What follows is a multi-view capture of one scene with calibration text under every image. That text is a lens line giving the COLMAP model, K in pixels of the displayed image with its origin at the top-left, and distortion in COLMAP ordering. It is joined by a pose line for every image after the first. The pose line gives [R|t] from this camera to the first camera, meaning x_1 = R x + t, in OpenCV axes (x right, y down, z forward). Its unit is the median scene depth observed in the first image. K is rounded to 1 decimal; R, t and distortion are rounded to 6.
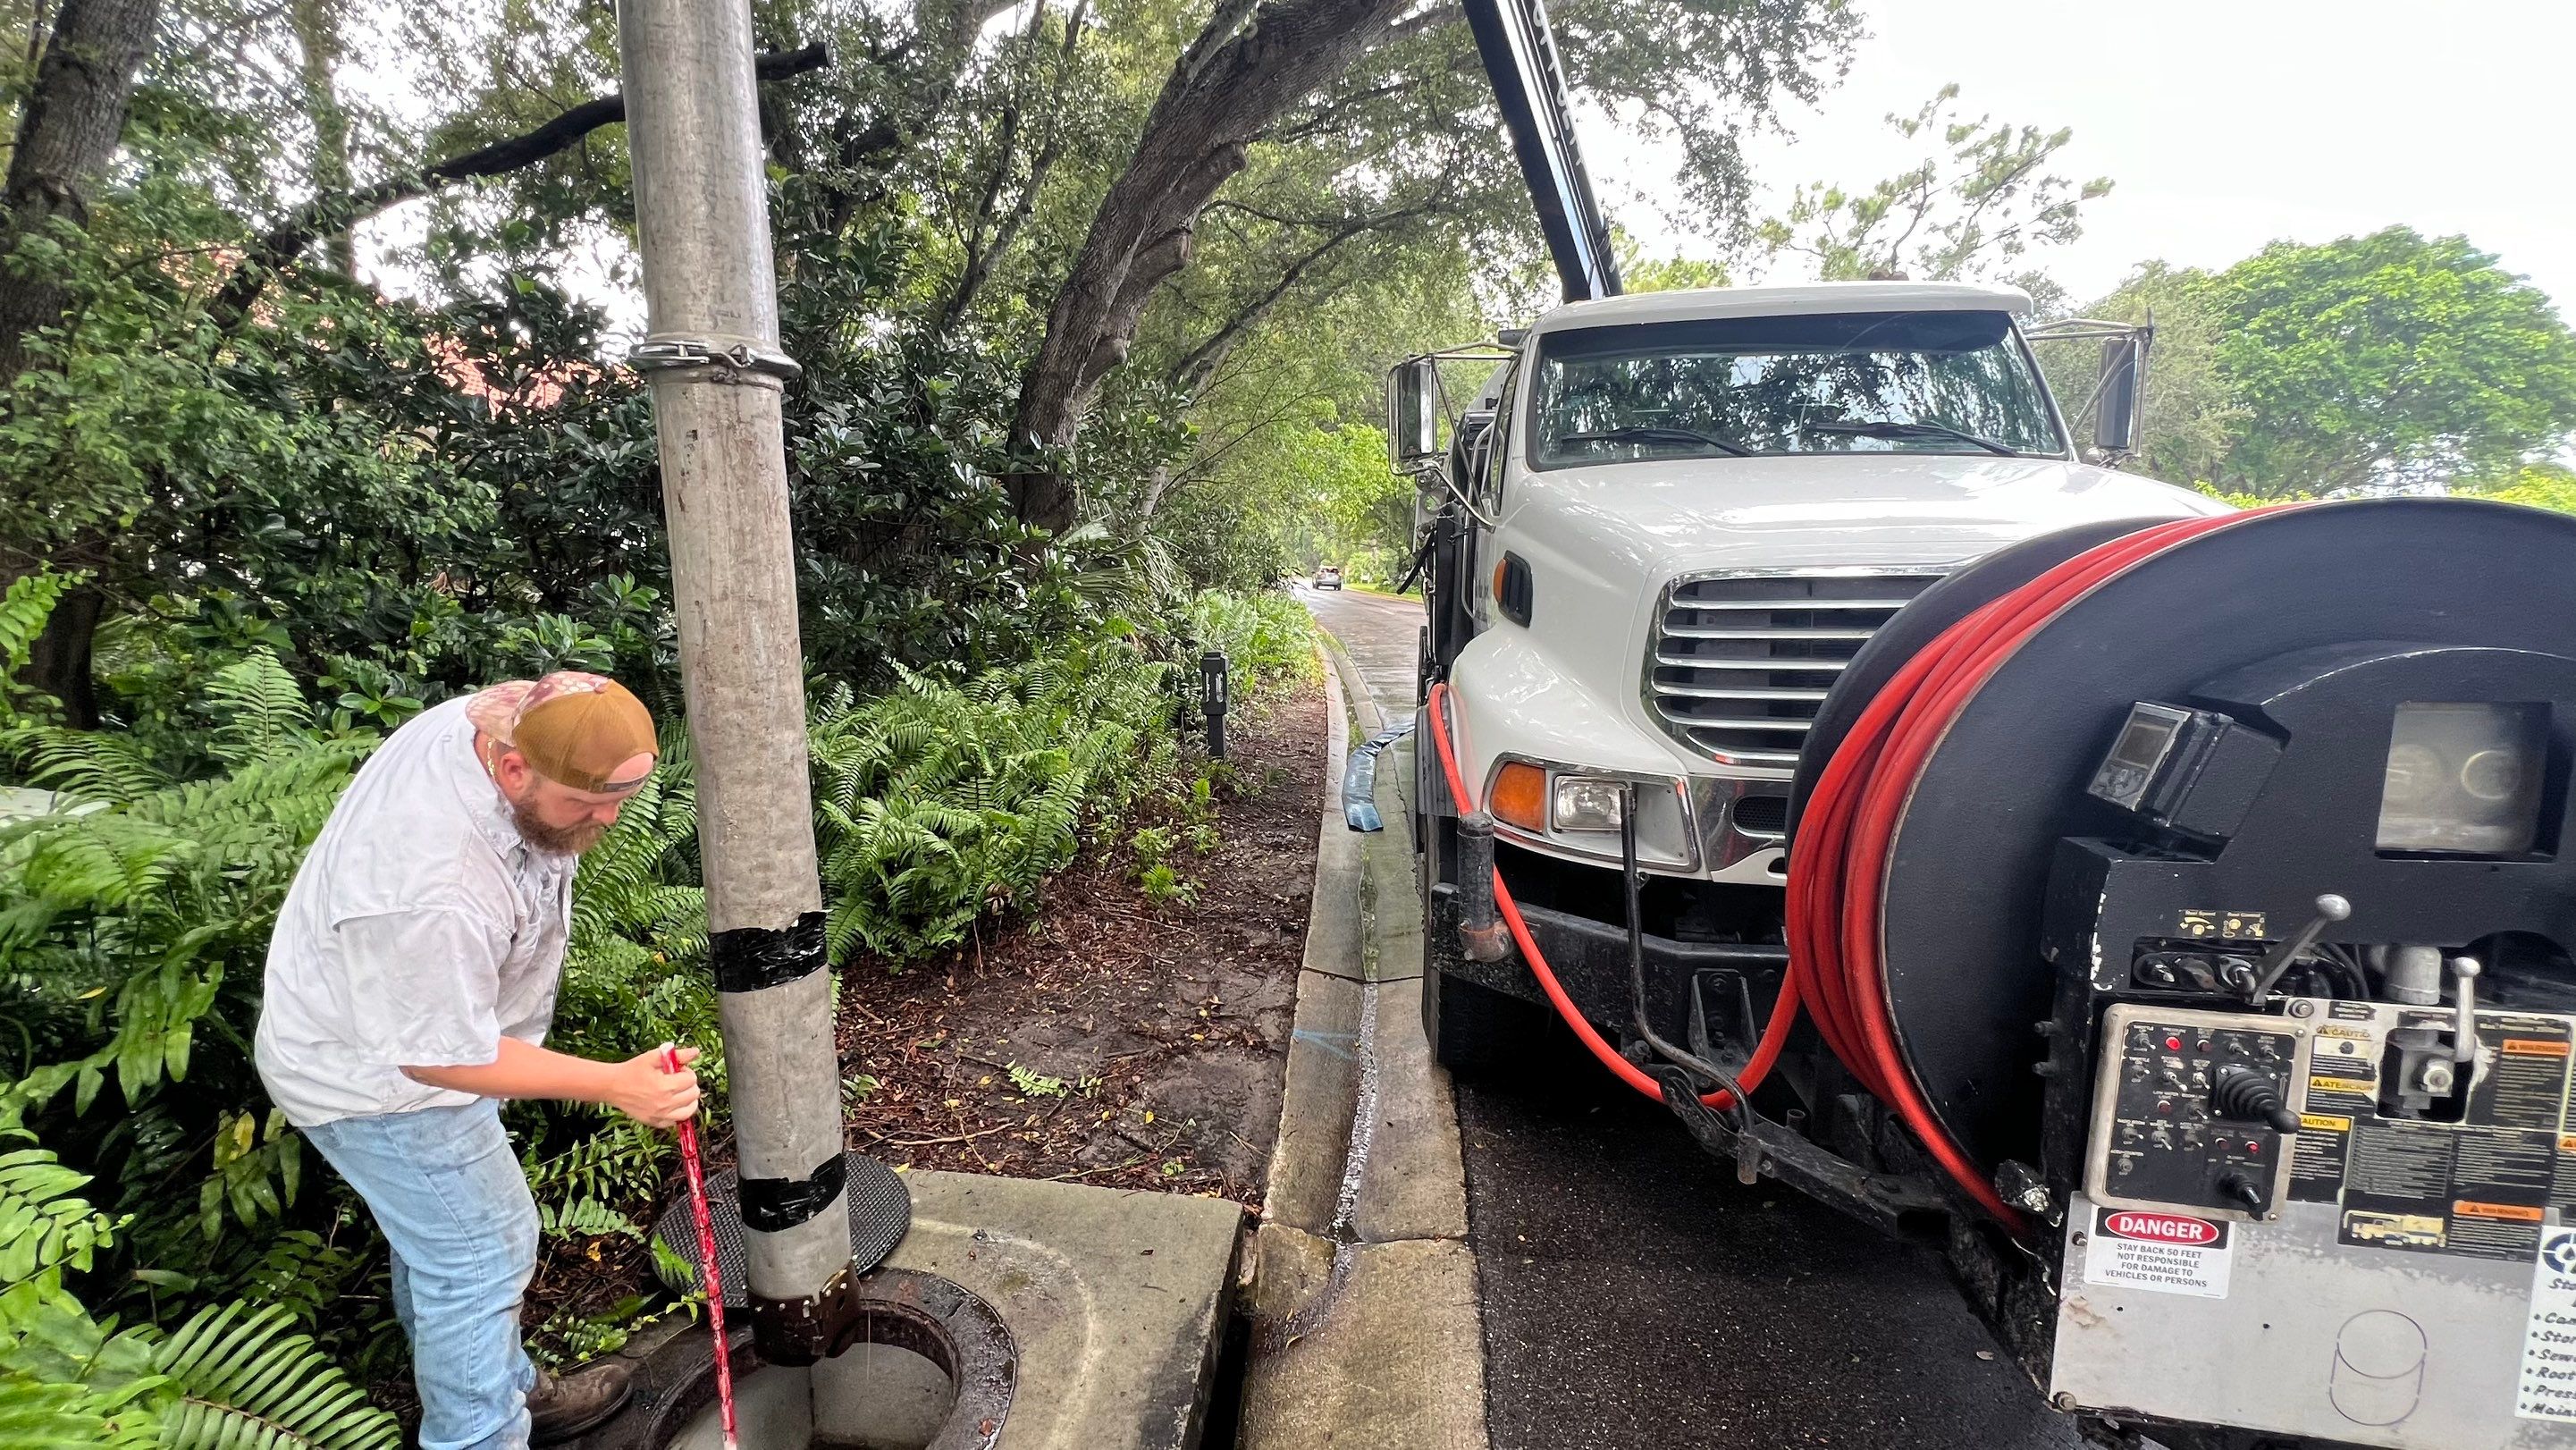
lens RADIAL K [[1048.5, 0, 1285.9], [0, 1048.5, 715.0], [0, 0, 1]] dist [-0.003143, -0.000262]
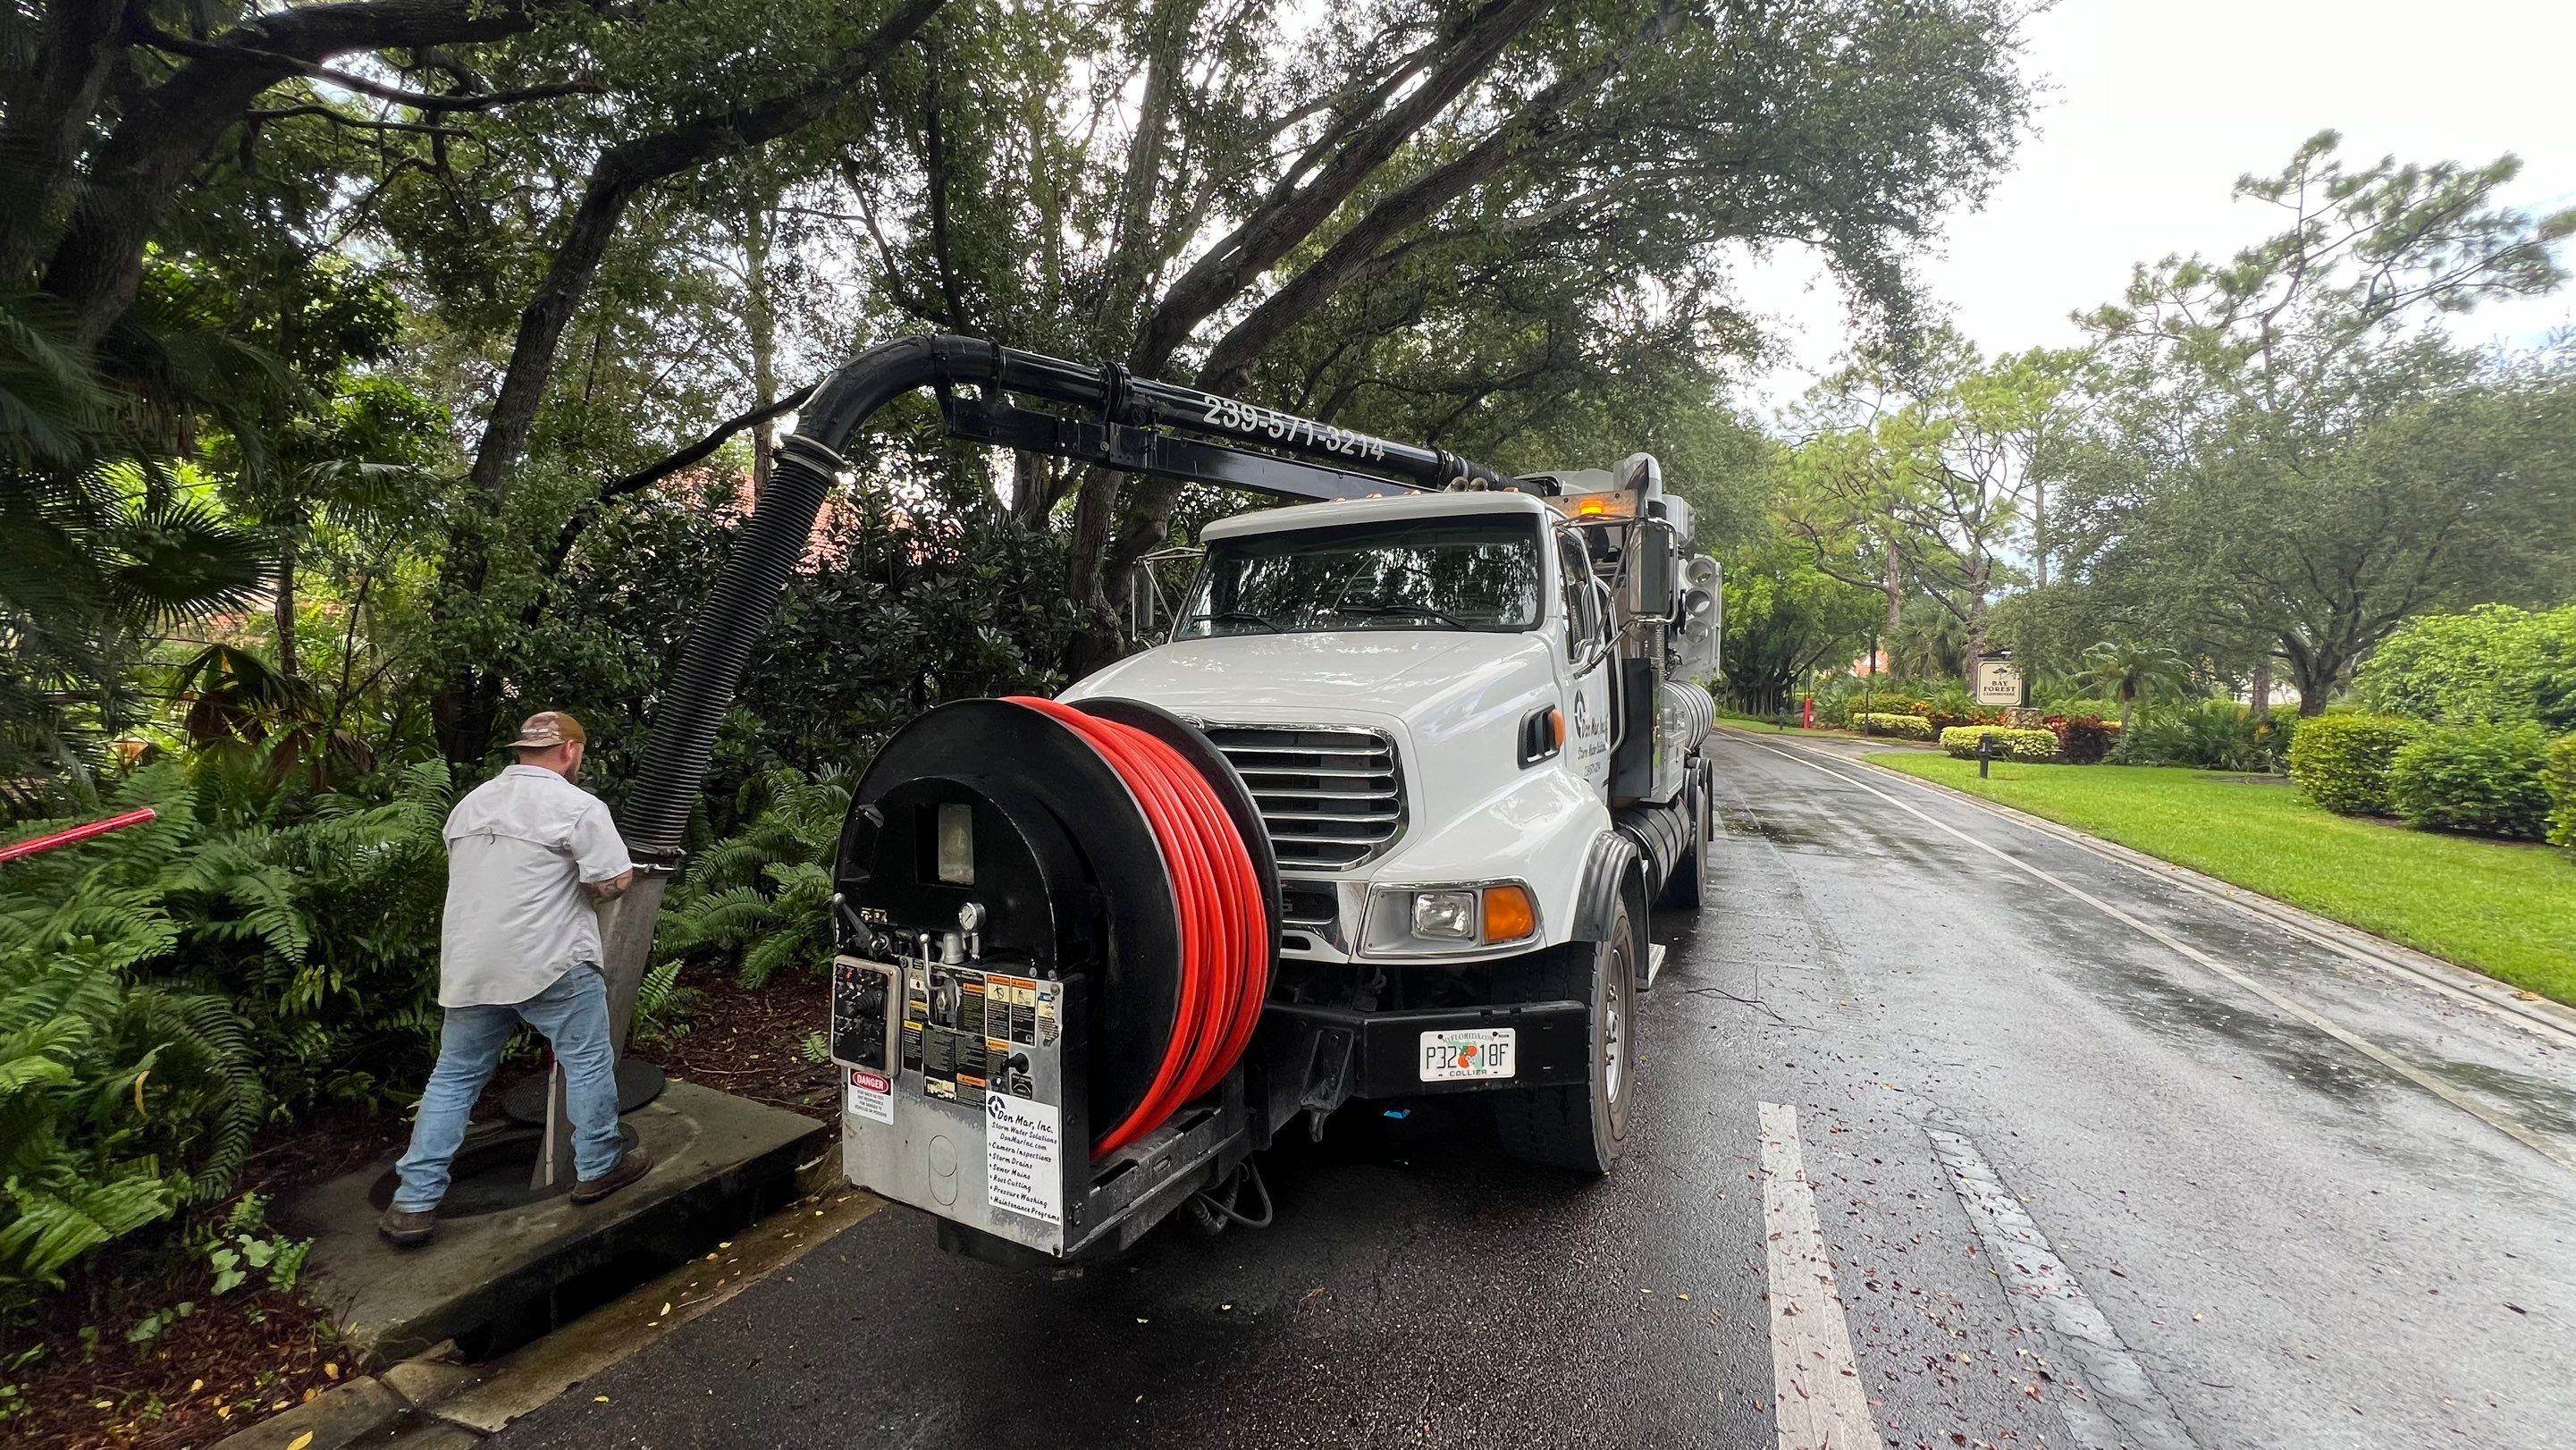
lens RADIAL K [[1045.2, 0, 1288.0], [0, 1045.2, 725.0], [0, 0, 1]] dist [0.000931, -0.000229]
pose [[0.946238, 0.008799, -0.323353, 0.727419], [-0.042754, 0.994262, -0.098057, 0.001836], [0.320635, 0.106610, 0.941184, -0.201486]]
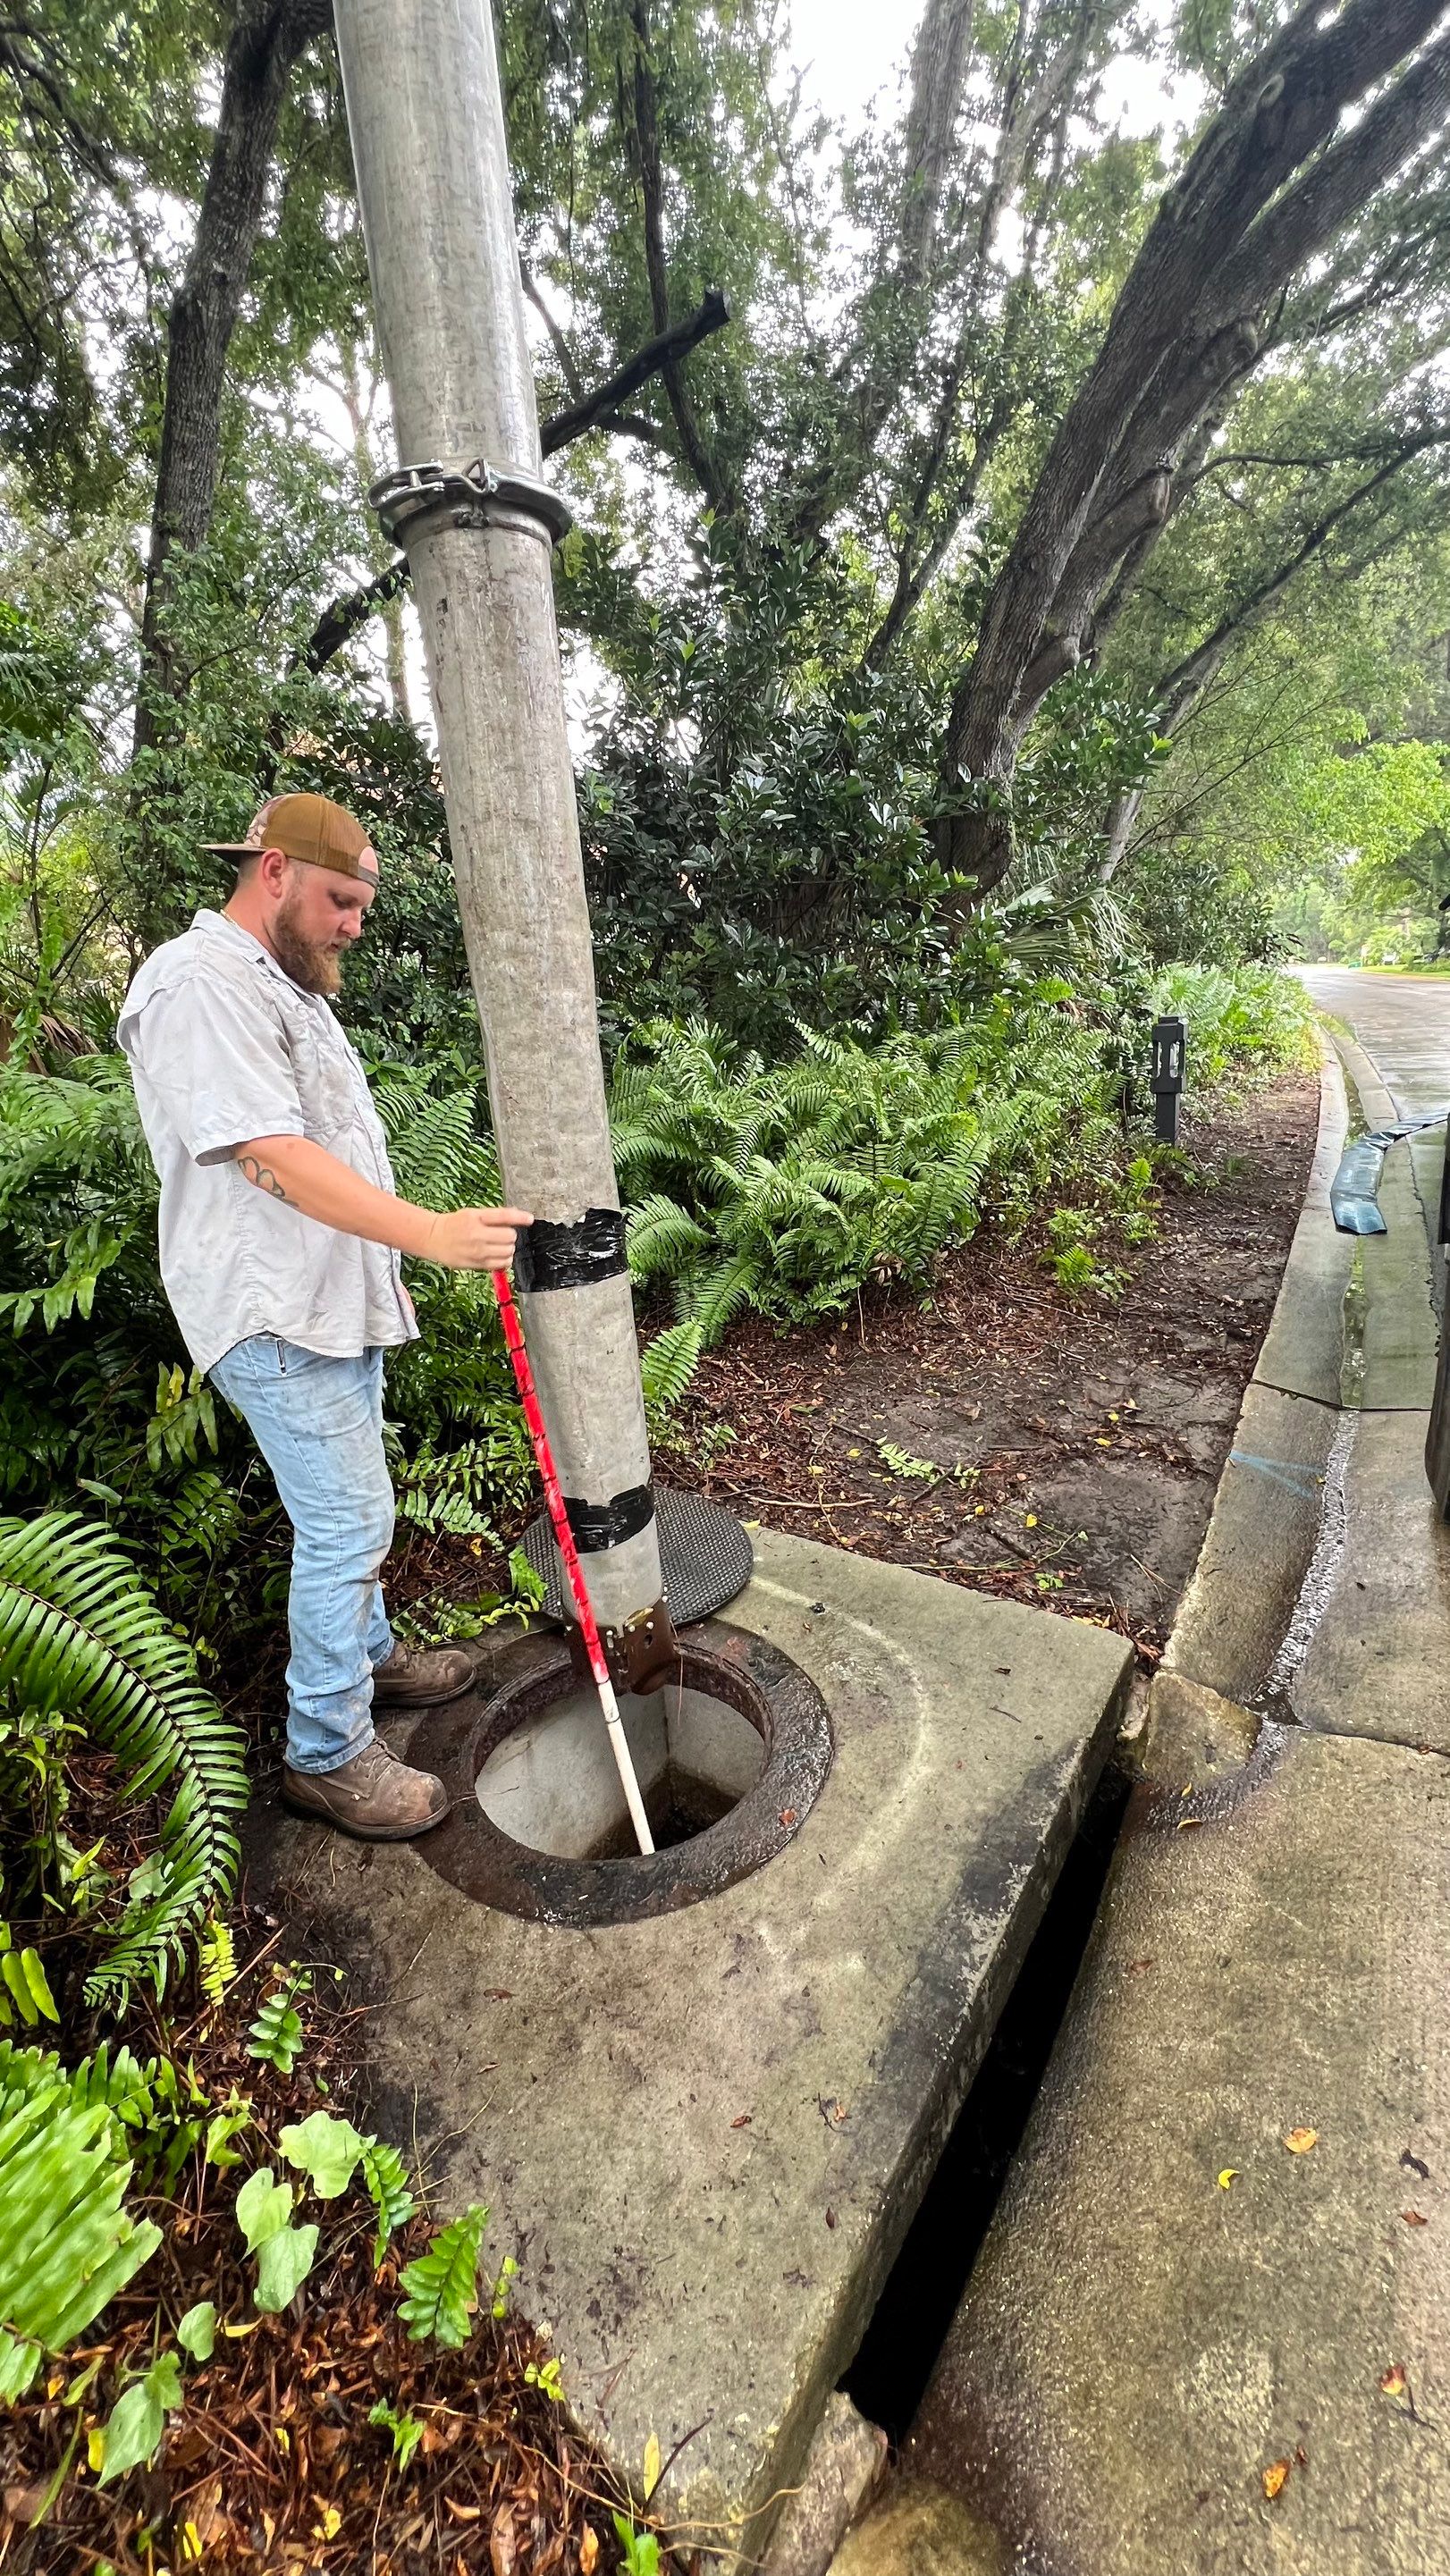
lens RADIAL K [[1045.2, 0, 730.1], [0, 1045.2, 1276.9], [0, 0, 1]] dist [0.000931, -0.000229]
pose [[0.890145, 0.067683, -0.450622, 0.016036], [-0.006013, 0.990566, 0.136904, 0.058294], [0.455637, -0.119155, 0.882155, 0.131192]]
